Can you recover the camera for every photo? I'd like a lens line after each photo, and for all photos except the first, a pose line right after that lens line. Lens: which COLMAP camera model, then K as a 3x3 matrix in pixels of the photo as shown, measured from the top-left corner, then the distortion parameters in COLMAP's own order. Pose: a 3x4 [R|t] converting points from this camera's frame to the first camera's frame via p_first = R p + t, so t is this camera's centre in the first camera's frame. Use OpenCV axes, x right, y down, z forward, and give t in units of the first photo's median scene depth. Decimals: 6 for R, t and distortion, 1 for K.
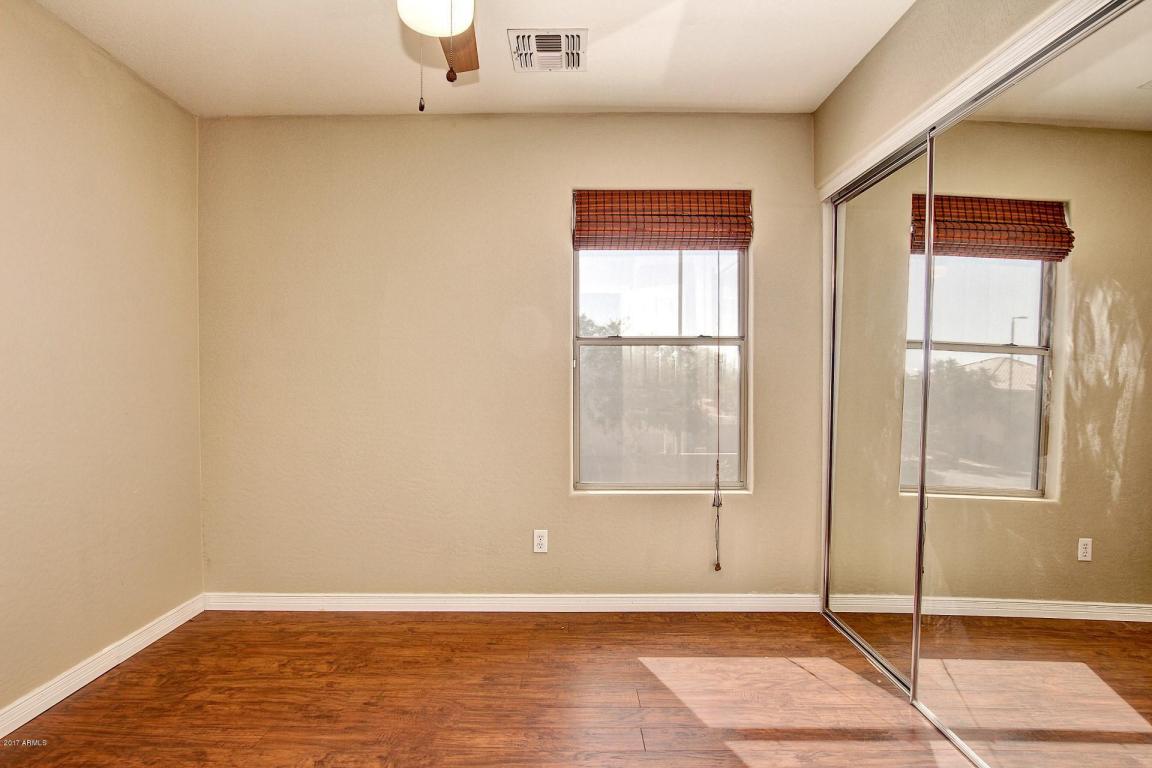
lens RADIAL K [[626.6, 0, 576.0], [0, 626.6, 384.0], [0, 0, 1]] dist [-0.000157, 0.000385]
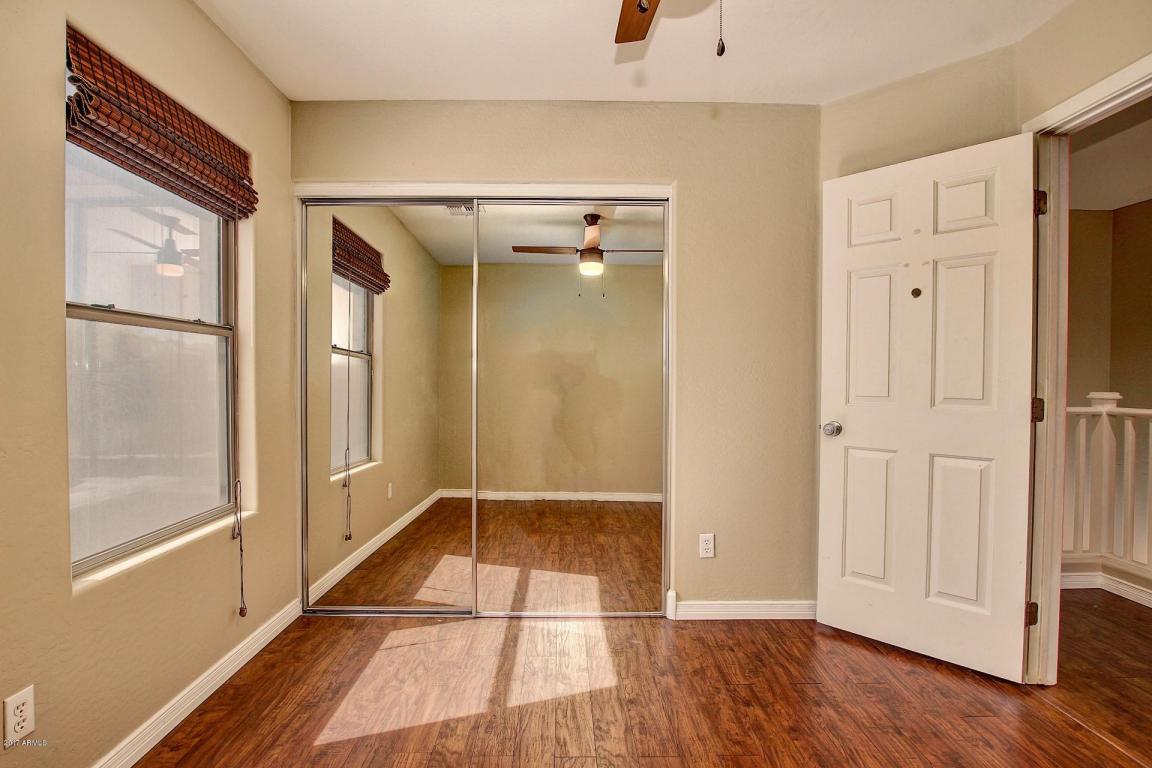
lens RADIAL K [[549.1, 0, 568.6], [0, 549.1, 388.1], [0, 0, 1]] dist [-0.036807, 0.007511]
pose [[-0.006900, -0.018885, 0.999798, -0.511627], [0.008972, 0.999780, 0.018946, -0.005001], [-0.999936, 0.009101, -0.006729, 0.646133]]
